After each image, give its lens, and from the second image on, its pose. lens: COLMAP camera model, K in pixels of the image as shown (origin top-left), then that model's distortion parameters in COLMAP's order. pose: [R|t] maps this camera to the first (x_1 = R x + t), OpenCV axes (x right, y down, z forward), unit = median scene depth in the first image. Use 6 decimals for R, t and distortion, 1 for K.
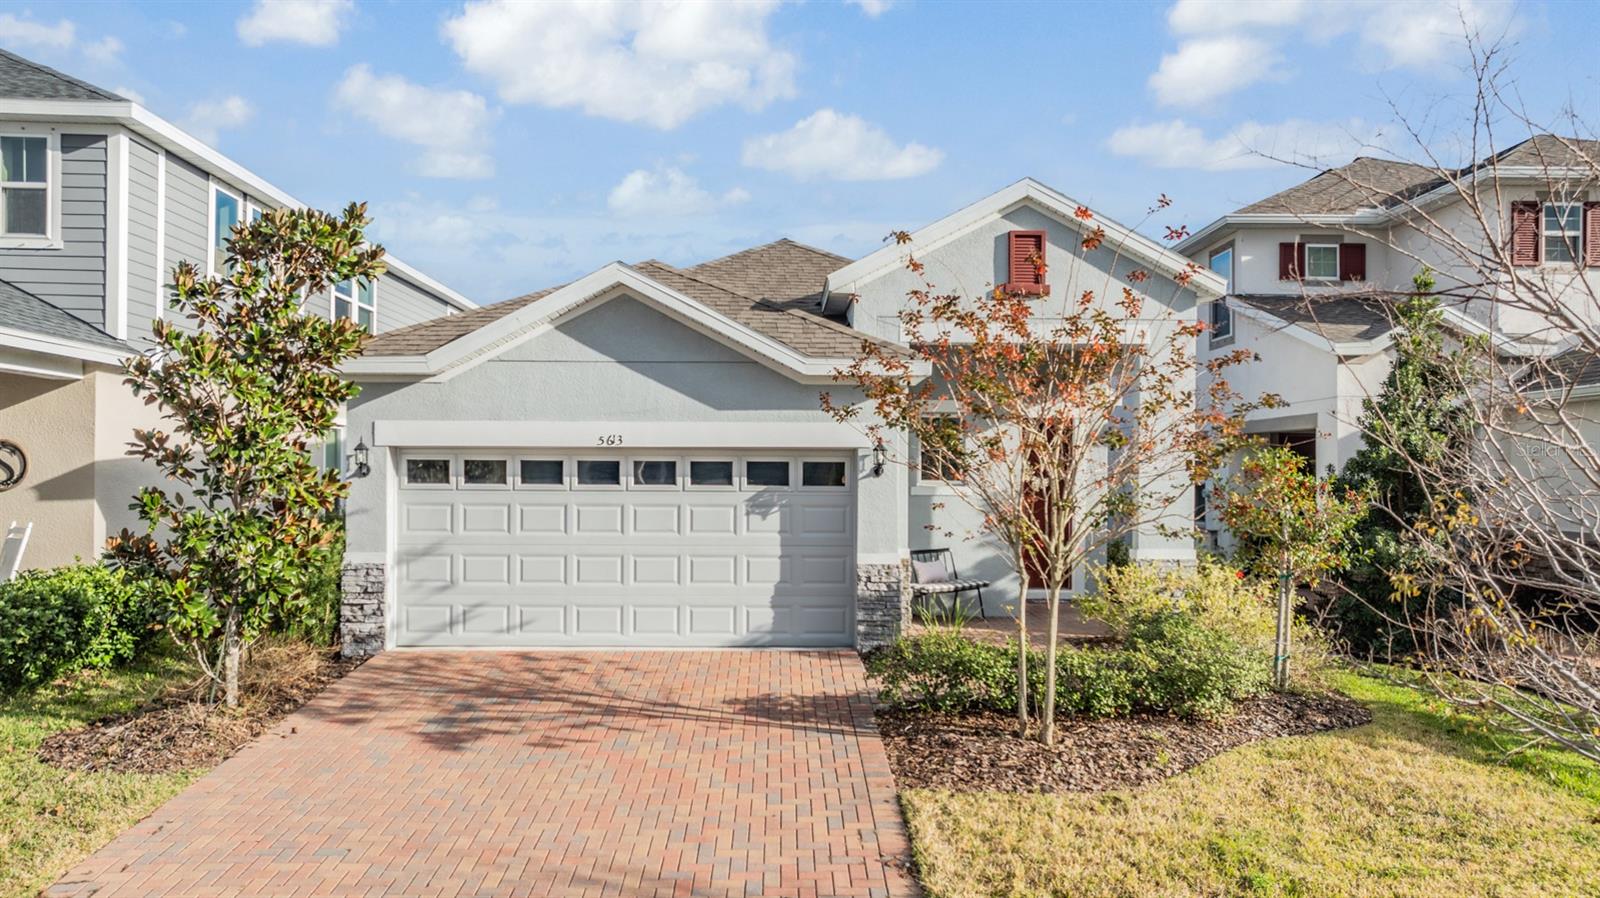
lens RADIAL K [[1129.8, 0, 803.5], [0, 1129.8, 472.7], [0, 0, 1]] dist [-0.041292, 0.048783]
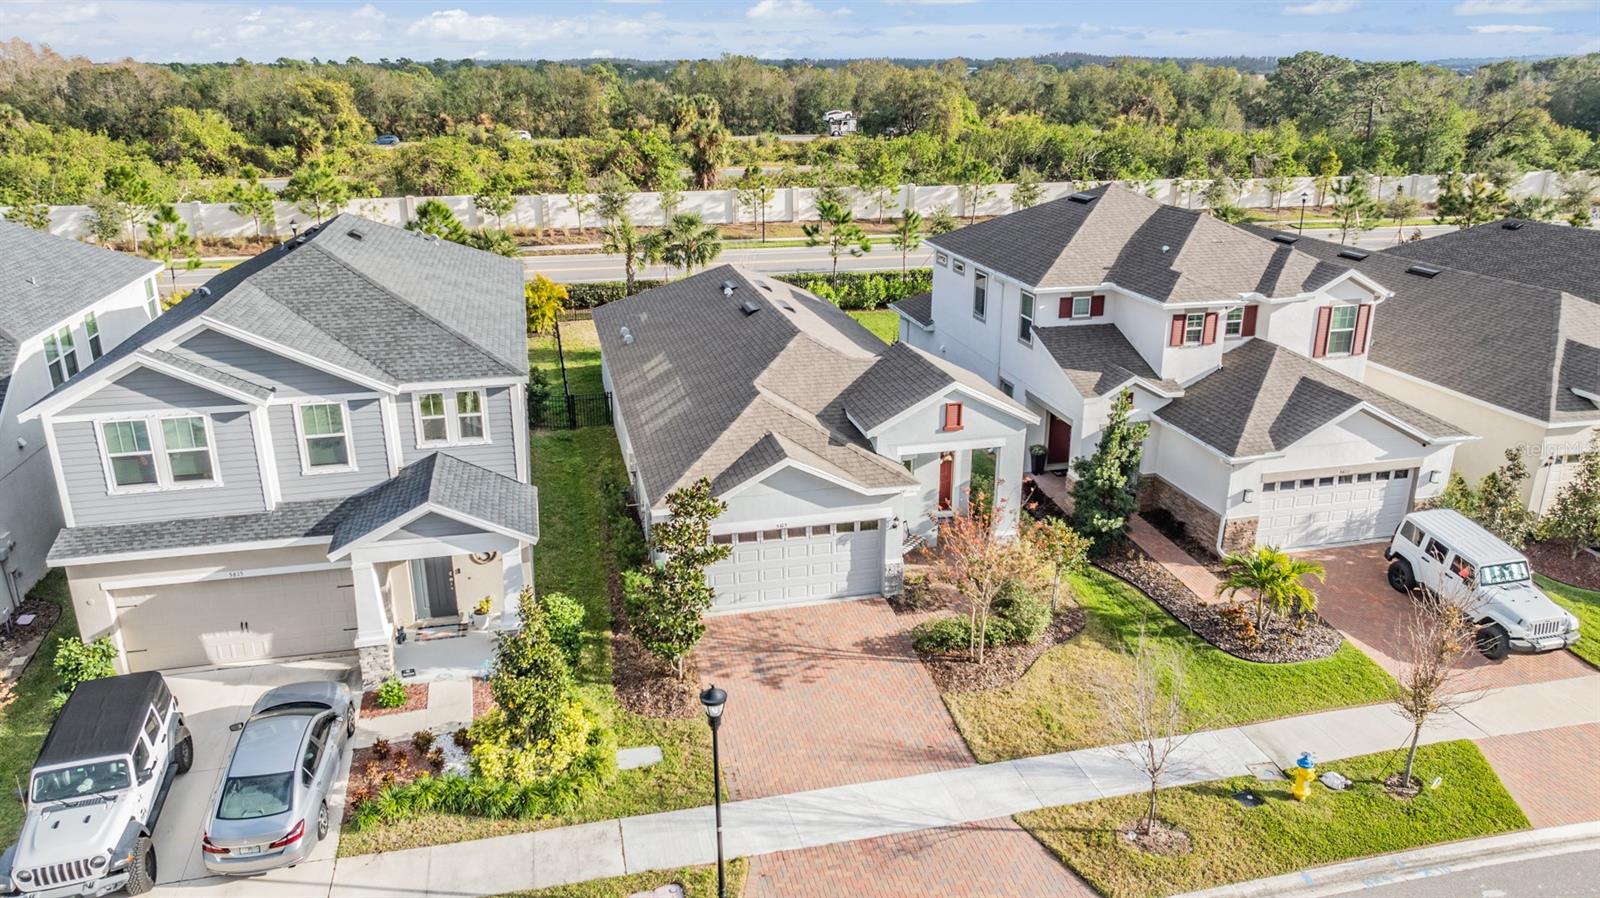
lens RADIAL K [[1119.8, 0, 800.0], [0, 1119.8, 449.0], [0, 0, 1]] dist [-0.037471, 0.038743]
pose [[0.978290, -0.076199, 0.192723, -0.552816], [0.008463, 0.943864, 0.330225, -0.909957], [-0.207067, -0.321425, 0.924018, -1.023752]]
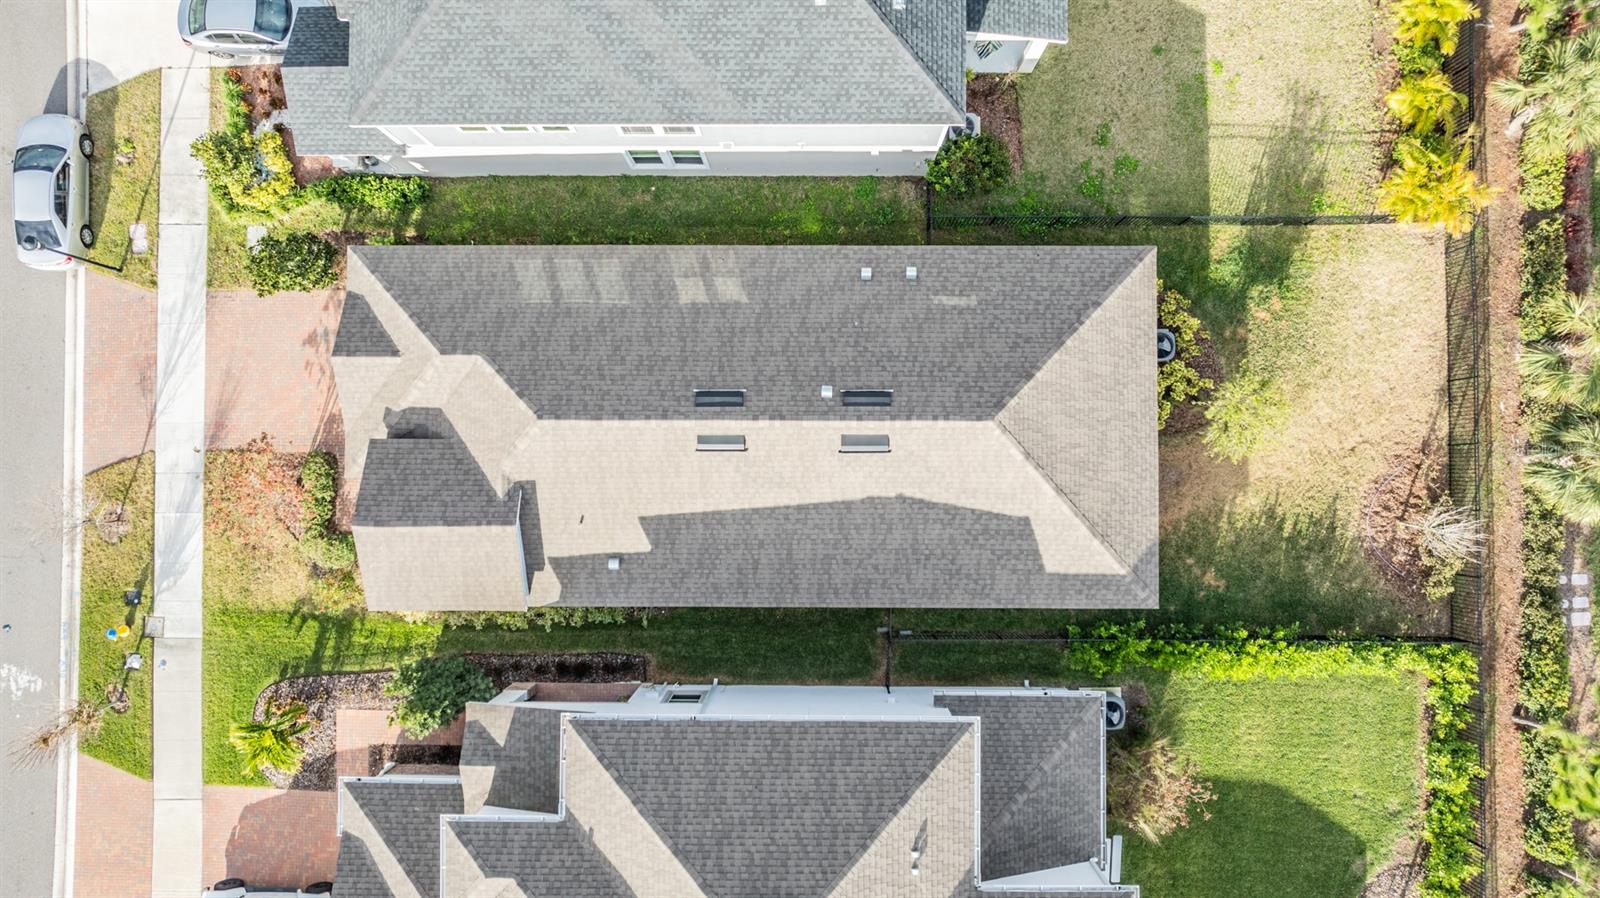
lens RADIAL K [[1119.8, 0, 800.0], [0, 1119.8, 449.0], [0, 0, 1]] dist [-0.037471, 0.038743]
pose [[-0.032081, 0.999171, -0.025075, 0.077276], [0.015564, 0.025584, 0.999551, -2.675788], [0.999364, 0.031677, -0.016372, 2.074628]]
